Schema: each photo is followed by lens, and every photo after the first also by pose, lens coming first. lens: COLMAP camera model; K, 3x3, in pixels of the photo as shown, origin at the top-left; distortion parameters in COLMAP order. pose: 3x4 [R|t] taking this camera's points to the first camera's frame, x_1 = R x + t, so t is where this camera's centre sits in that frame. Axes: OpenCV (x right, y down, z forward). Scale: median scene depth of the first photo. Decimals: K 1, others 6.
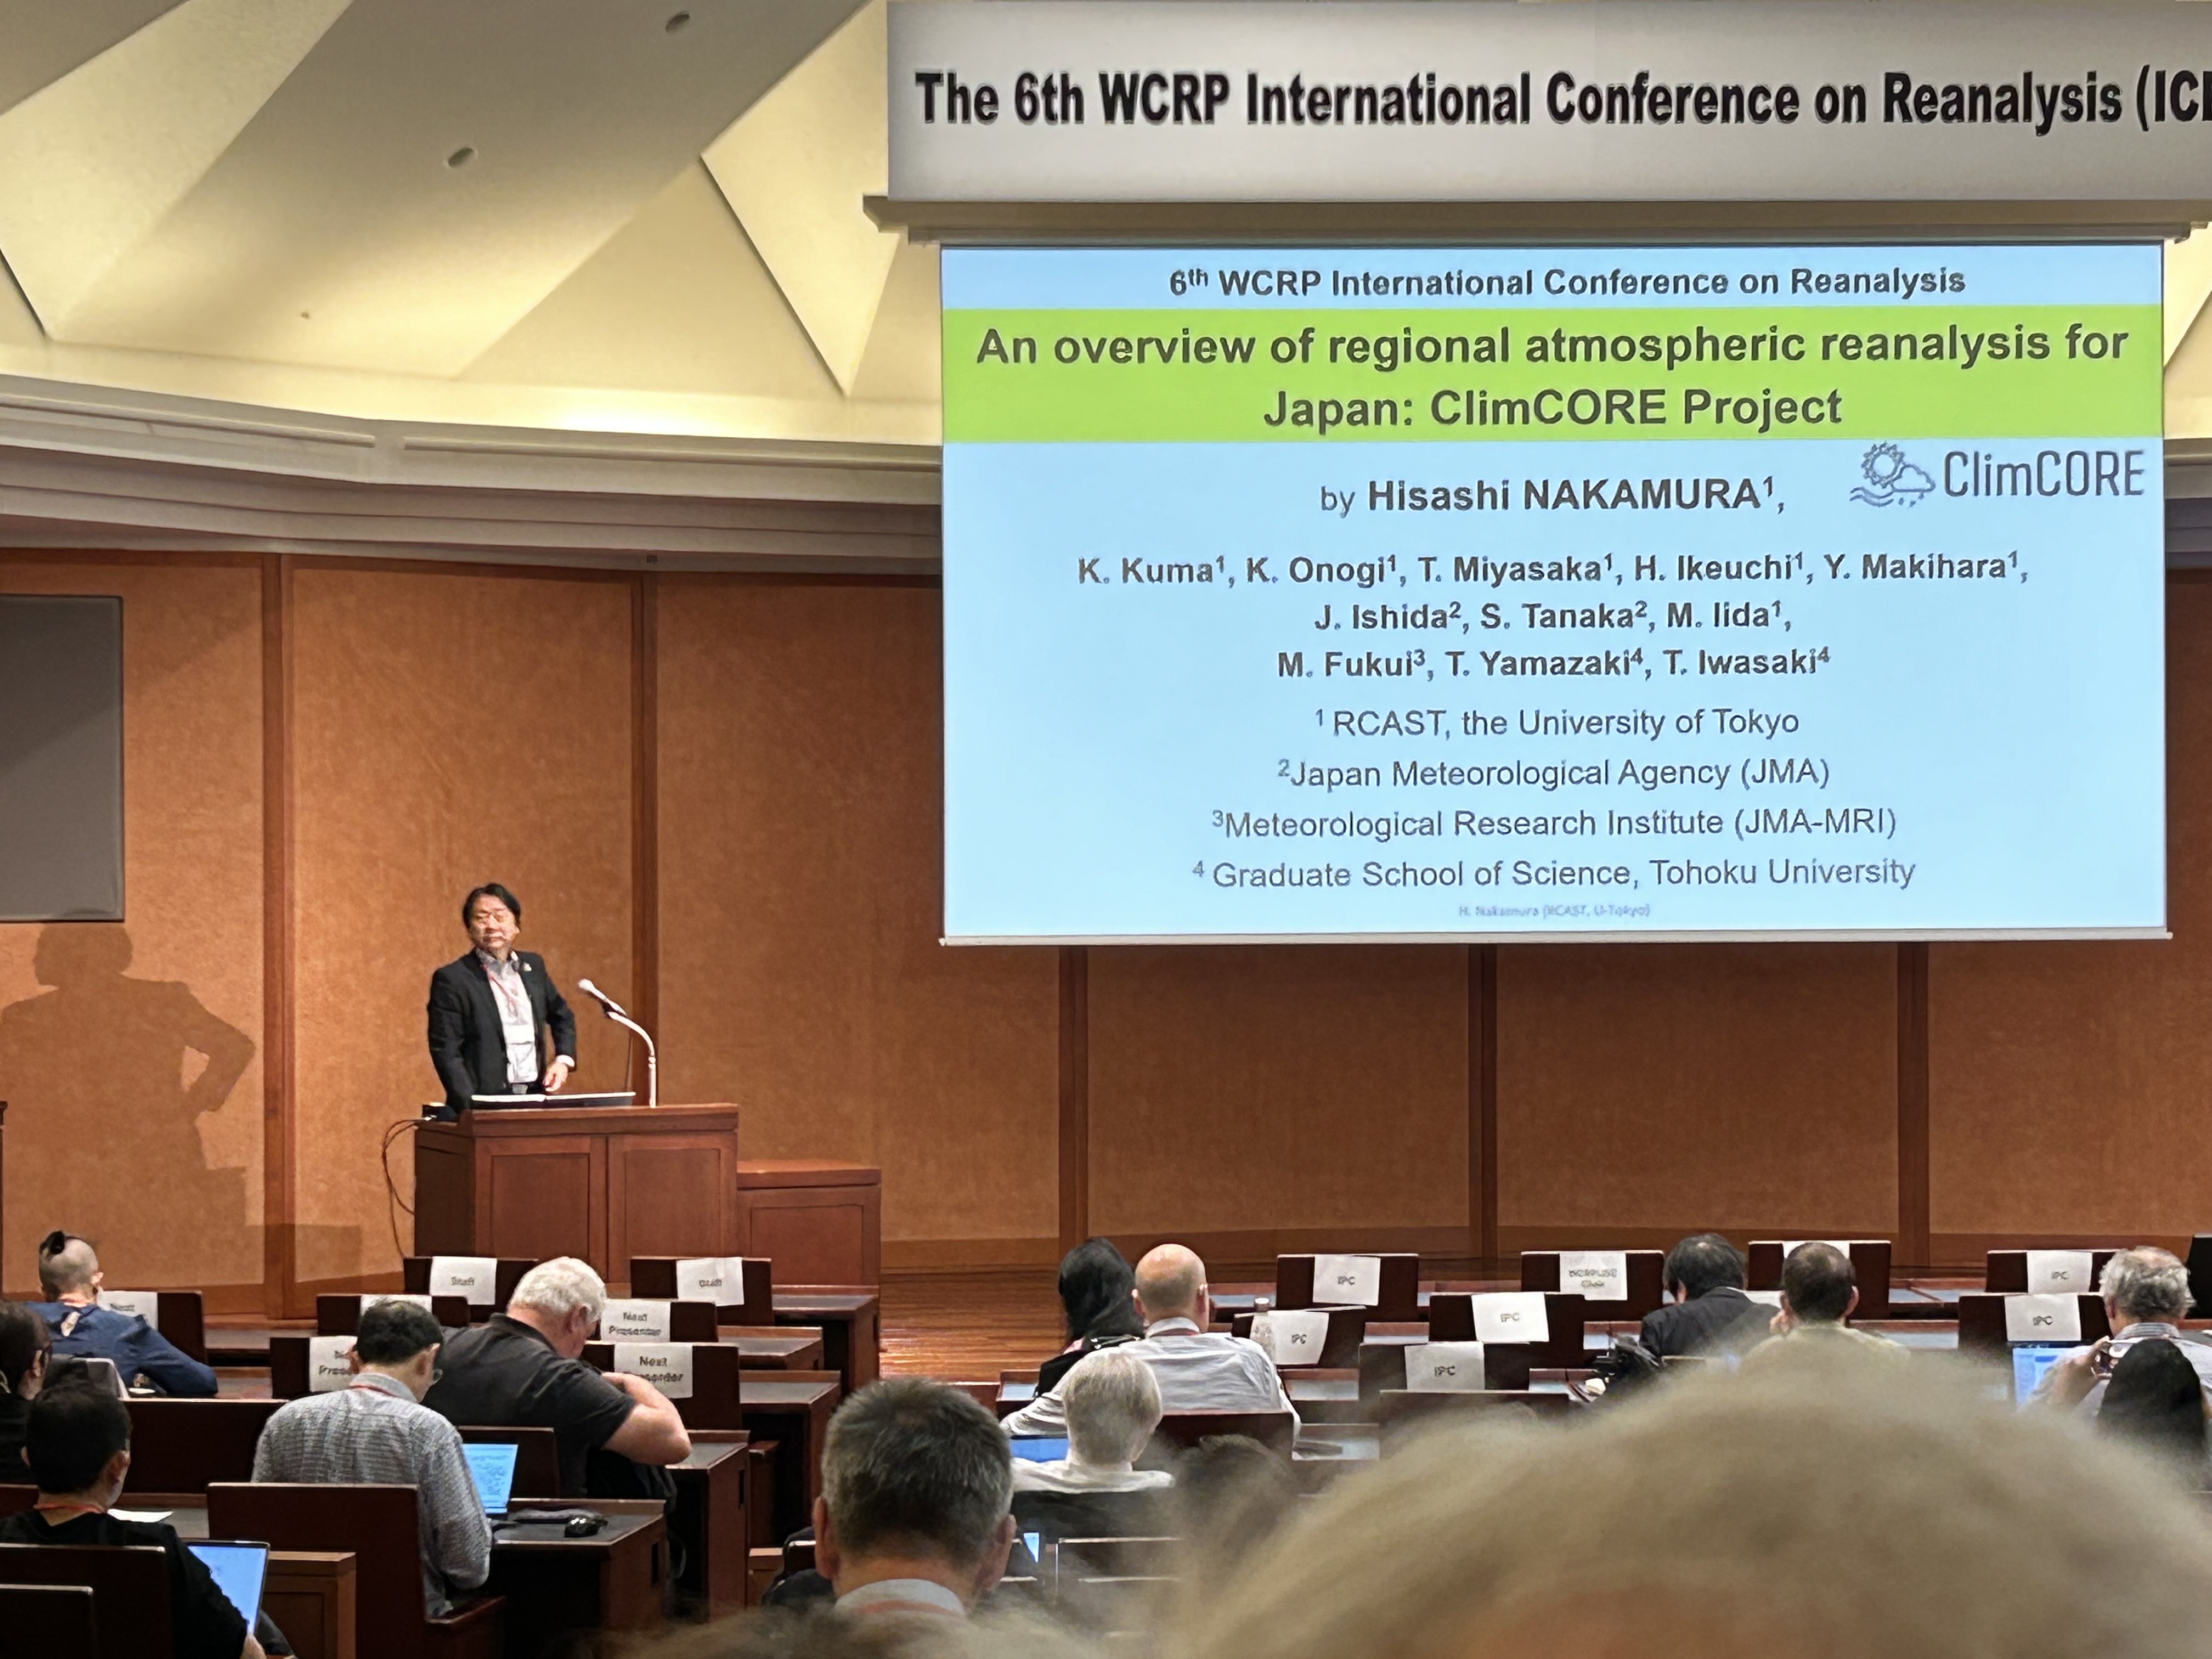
lens RADIAL K [[5067.3, 0, 1103.7], [0, 5067.3, 836.2], [0, 0, 1]] dist [0.077826, 0.000000]
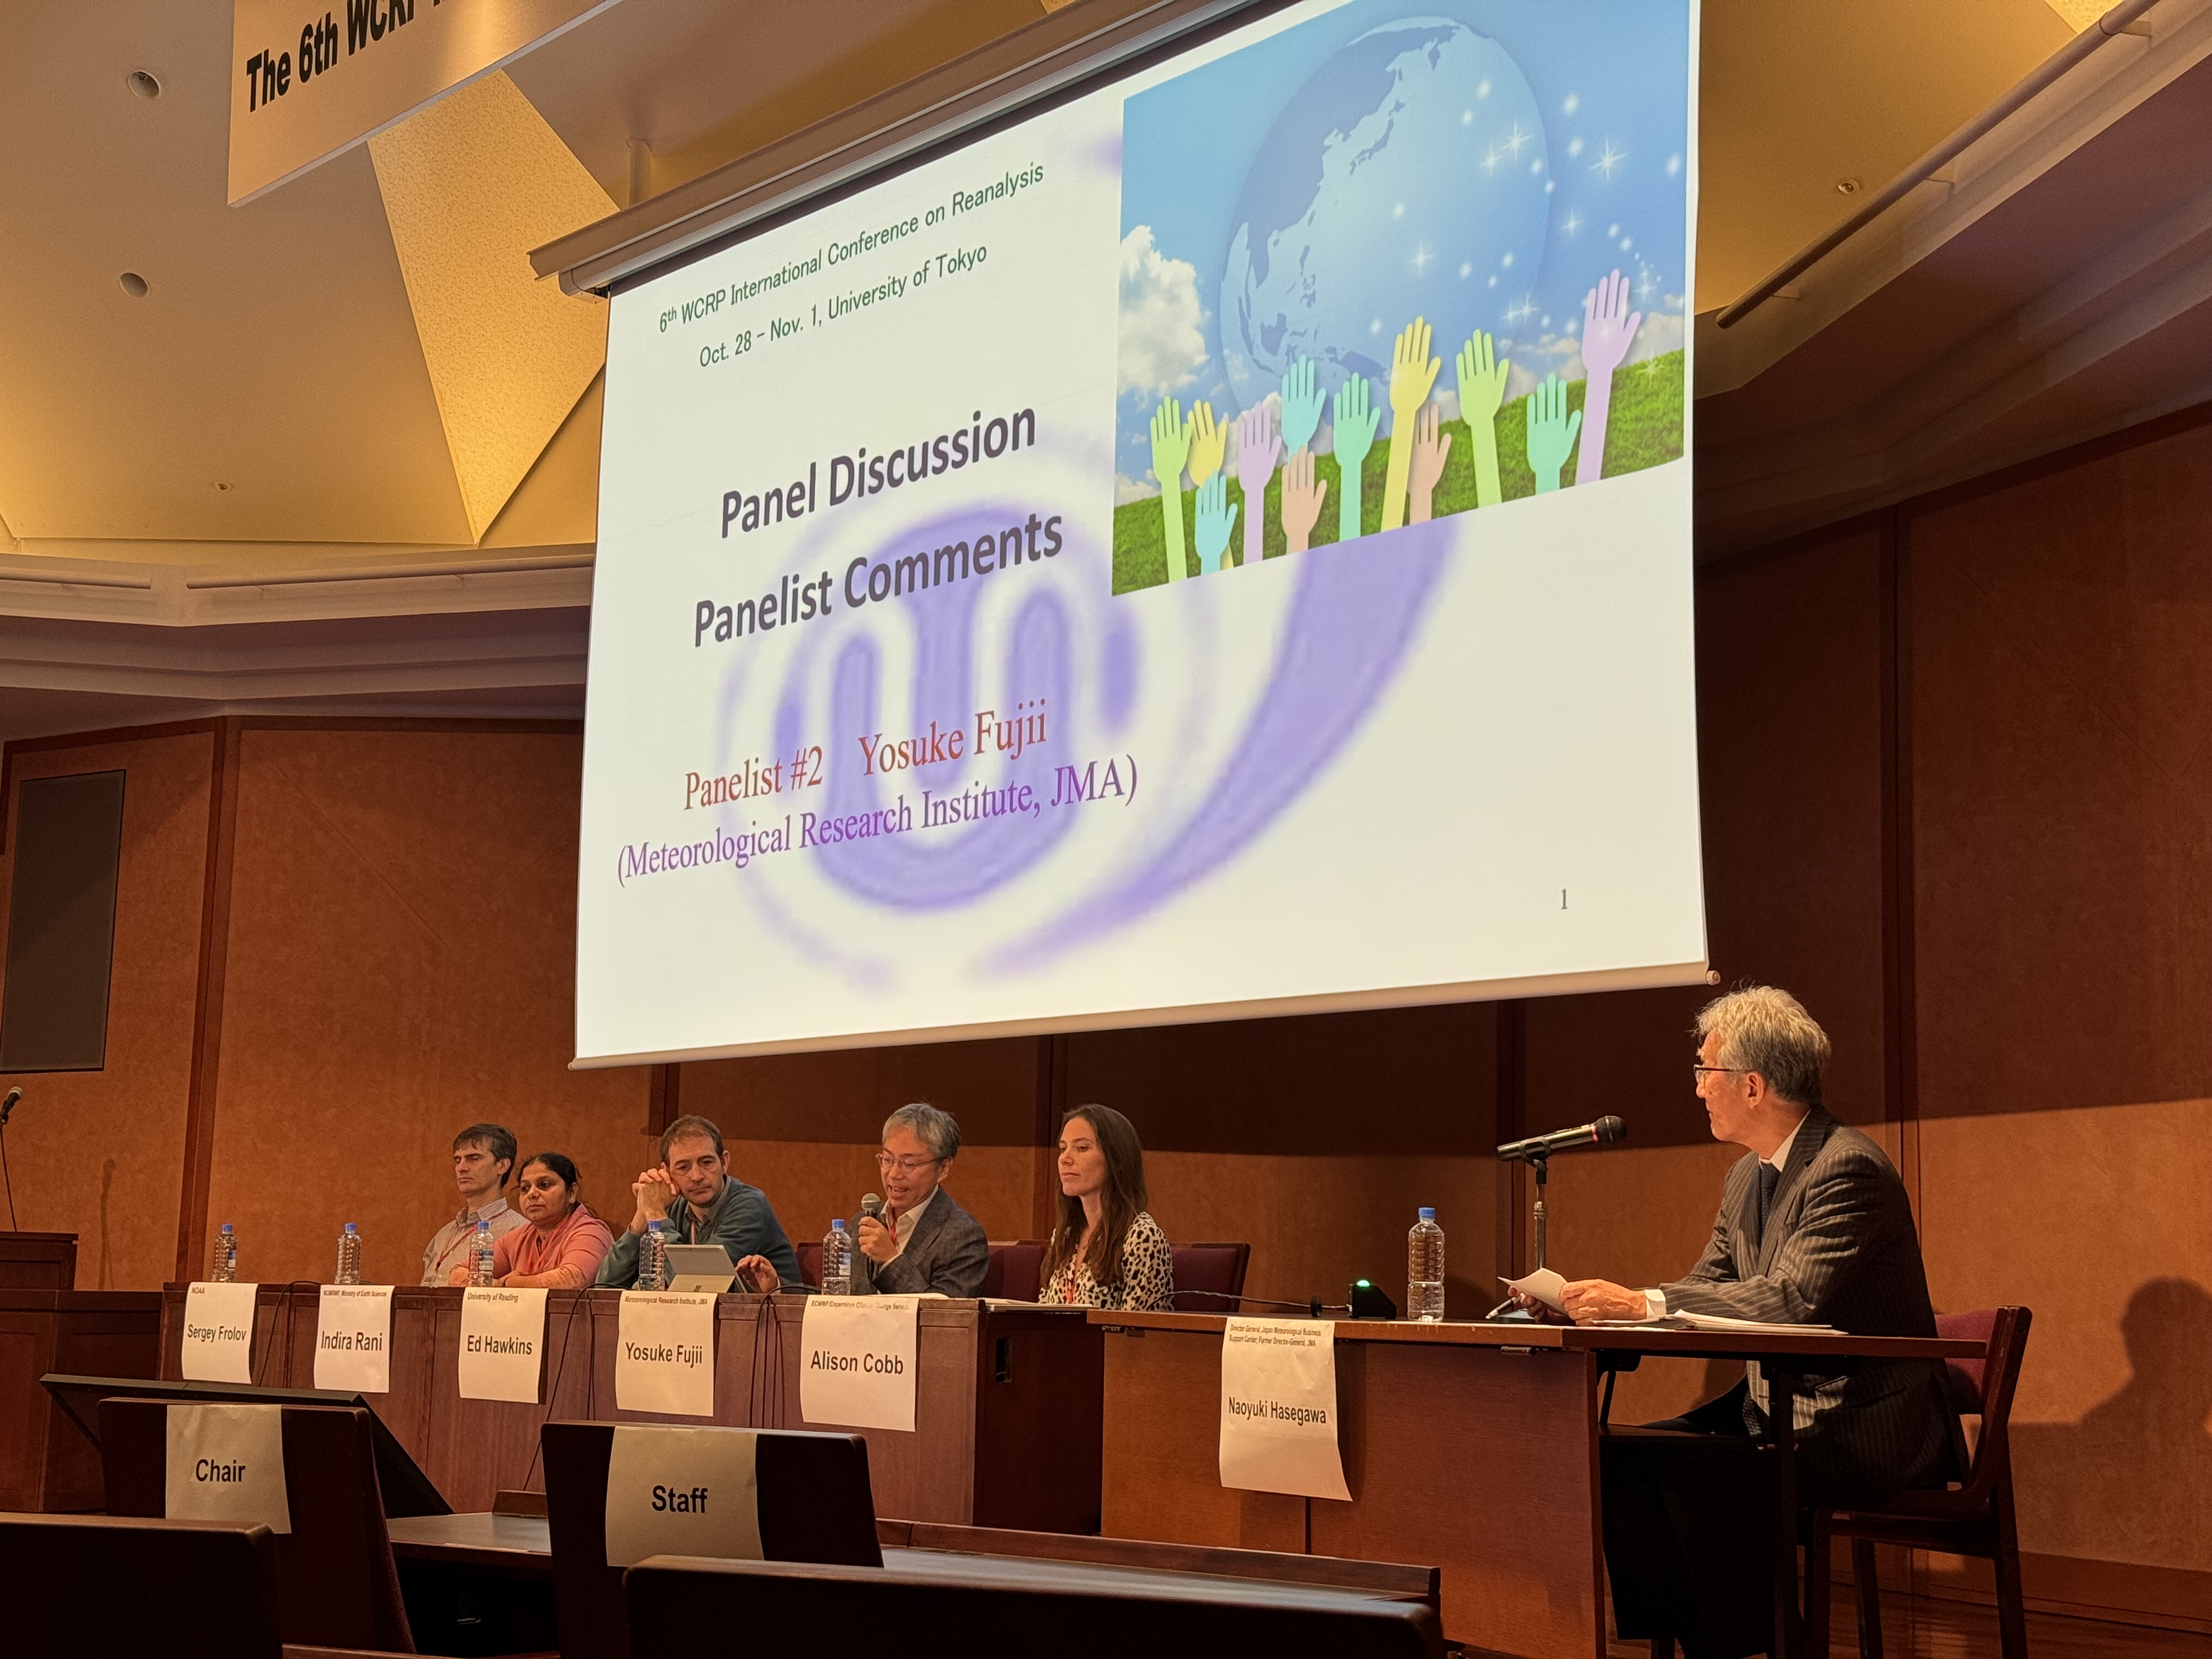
lens RADIAL K [[3075.8, 0, 1107.4], [0, 3075.8, 833.2], [0, 0, 1]] dist [0.110398, 0.000000]
pose [[0.625348, -0.098547, -0.774099, 0.439596], [-0.030039, 0.988219, -0.150072, 0.058130], [0.779768, 0.117100, 0.615020, 0.741732]]
